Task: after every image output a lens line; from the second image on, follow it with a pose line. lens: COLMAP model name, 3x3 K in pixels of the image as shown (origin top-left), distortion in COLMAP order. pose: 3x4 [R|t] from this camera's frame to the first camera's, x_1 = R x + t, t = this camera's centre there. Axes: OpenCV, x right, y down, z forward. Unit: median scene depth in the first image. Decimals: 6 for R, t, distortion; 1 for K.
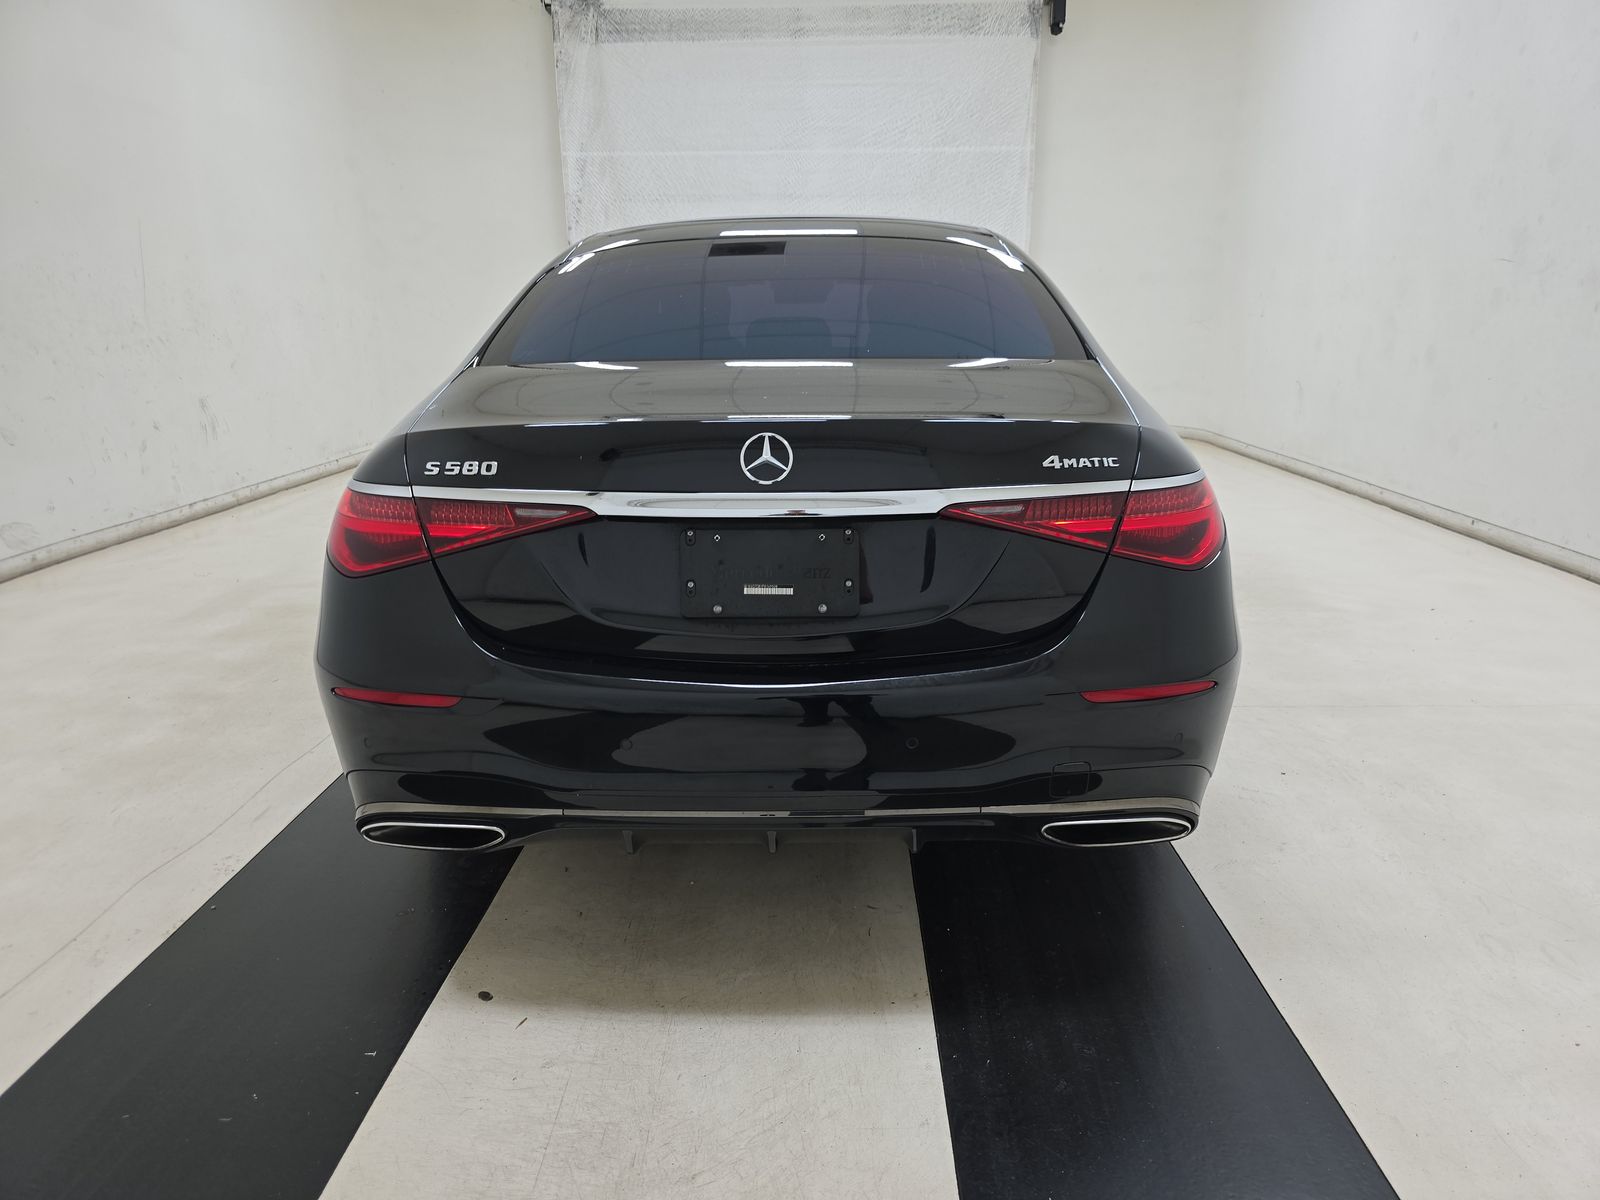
lens RADIAL K [[1058.2, 0, 809.4], [0, 1058.2, 600.7], [0, 0, 1]] dist [0.047012, -0.041676]
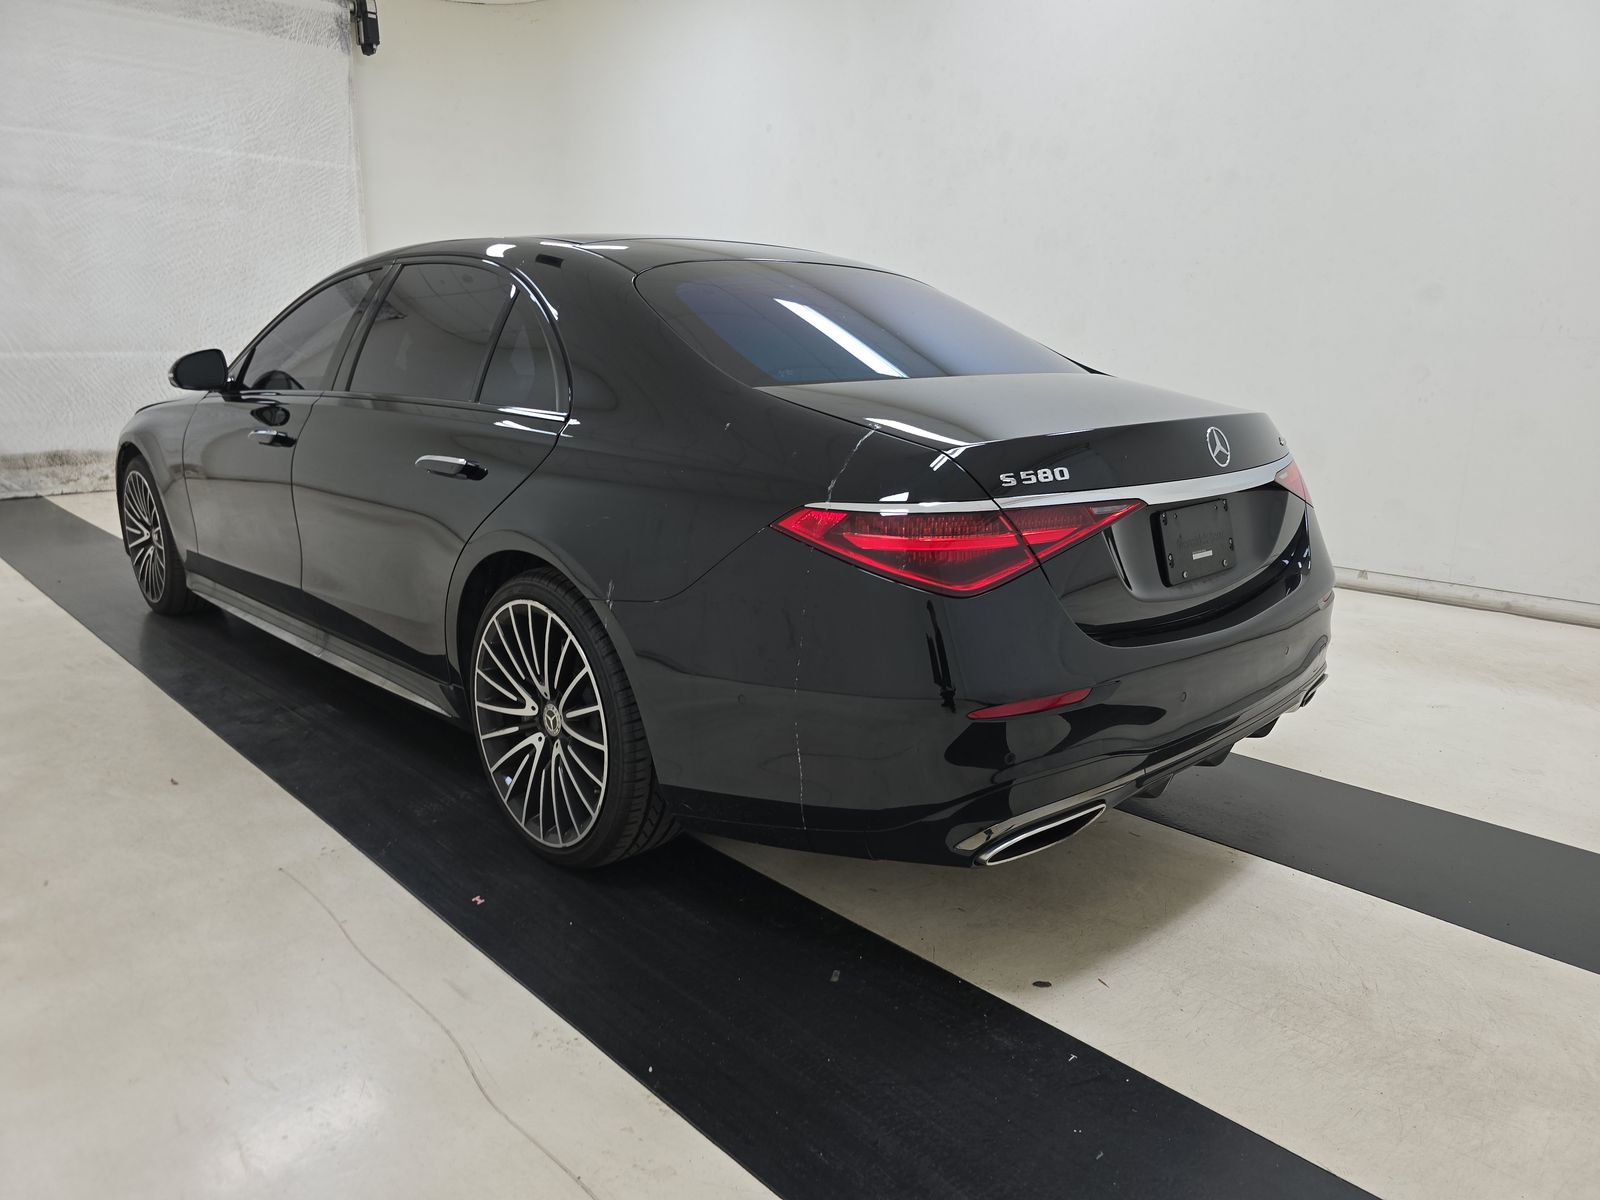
lens RADIAL K [[1058.2, 0, 804.7], [0, 1058.2, 597.6], [0, 0, 1]] dist [0.047012, -0.041676]
pose [[0.712108, -0.148512, 0.686183, -0.224330], [0.170219, 0.984731, 0.036477, -0.015359], [-0.681122, 0.090826, 0.726514, 0.073987]]
